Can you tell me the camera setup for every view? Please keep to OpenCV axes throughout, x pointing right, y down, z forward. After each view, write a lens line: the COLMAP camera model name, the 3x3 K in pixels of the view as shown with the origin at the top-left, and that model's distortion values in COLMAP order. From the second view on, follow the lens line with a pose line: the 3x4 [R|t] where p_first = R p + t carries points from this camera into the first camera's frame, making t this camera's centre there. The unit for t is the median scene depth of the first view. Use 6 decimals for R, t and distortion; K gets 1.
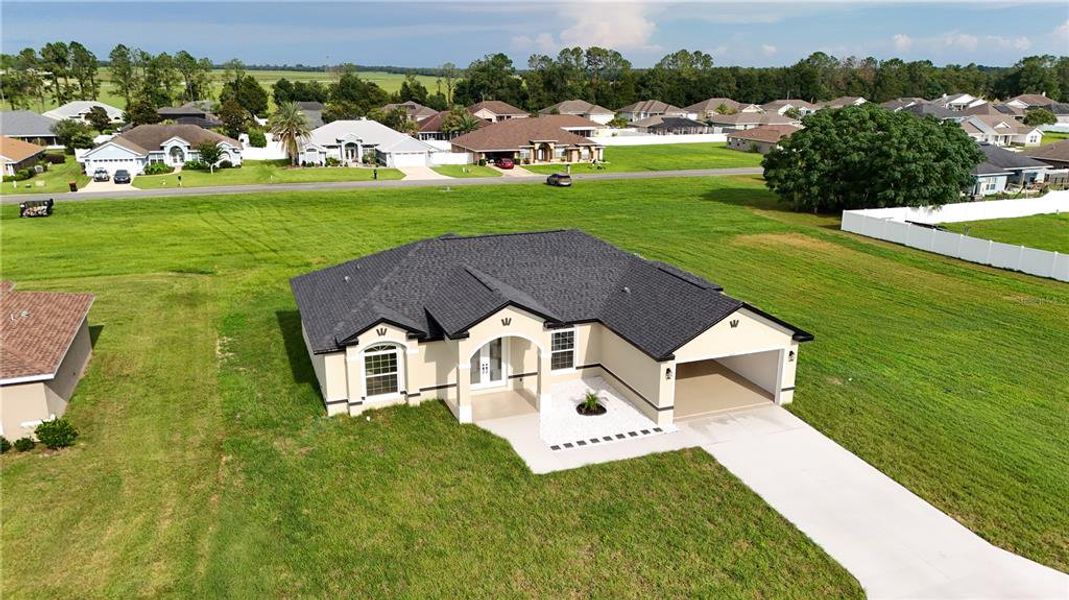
lens RADIAL K [[764.4, 0, 534.5], [0, 764.4, 300.0], [0, 0, 1]] dist [0.098158, -0.000443]
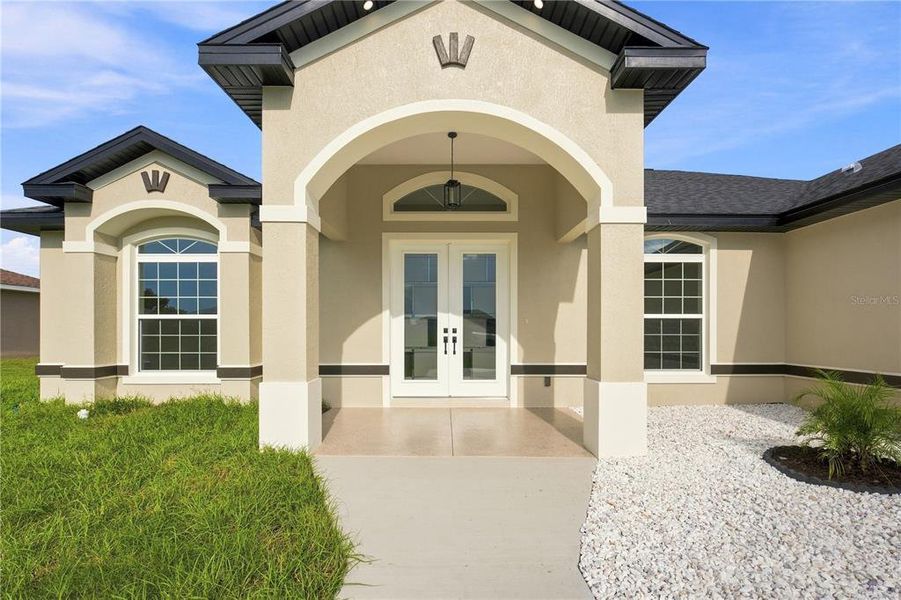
lens RADIAL K [[430.7, 0, 450.2], [0, 430.7, 332.4], [0, 0, 1]] dist [-0.002271, -0.000141]
pose [[0.934605, -0.000842, -0.355687, 0.012809], [-0.095923, 0.962349, -0.254327, 0.144047], [0.342510, 0.271814, 0.899335, 0.822654]]
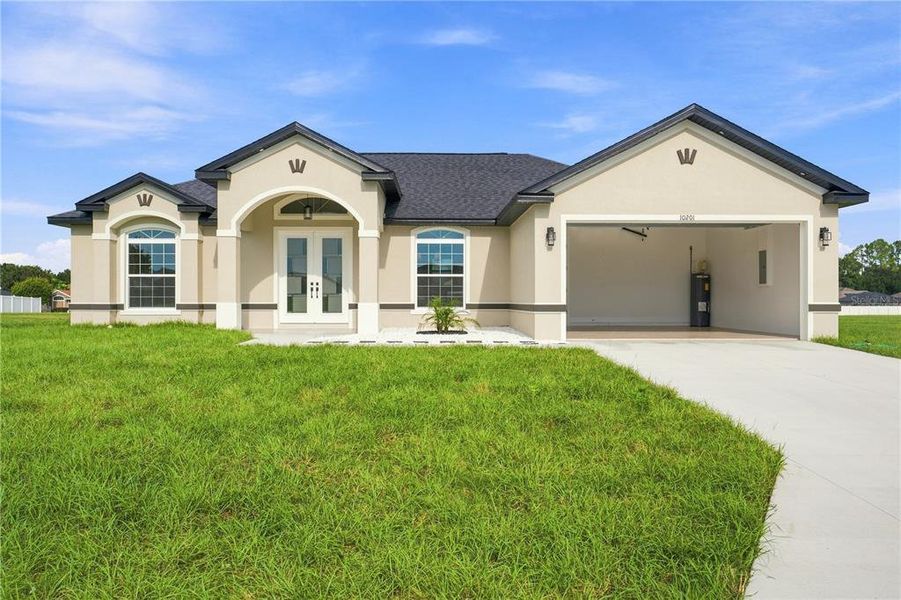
lens RADIAL K [[769.0, 0, 450.5], [0, 769.0, 300.0], [0, 0, 1]] dist [0.010178, 0.008900]
pose [[0.941767, -0.002406, -0.336259, 0.267085], [-0.089778, 0.961877, -0.258327, 0.260893], [0.324061, 0.273472, 0.905647, 0.462986]]
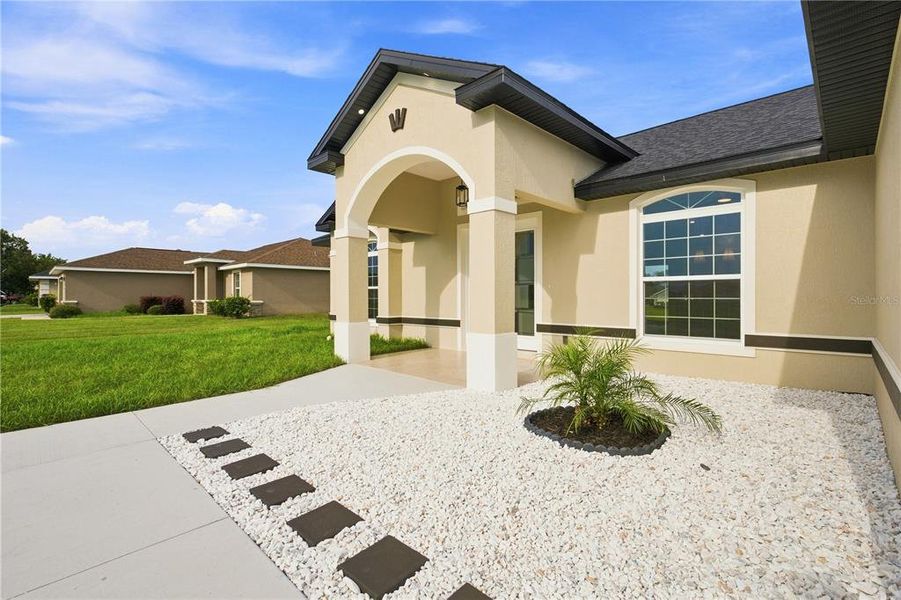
lens RADIAL K [[412.6, 0, 448.9], [0, 412.6, 303.9], [0, 0, 1]] dist [-0.002038, 0.000074]
pose [[0.415463, 0.013833, -0.909505, 0.162303], [-0.244440, 0.964802, -0.096987, 0.127067], [0.876150, 0.262613, 0.404221, 0.883597]]
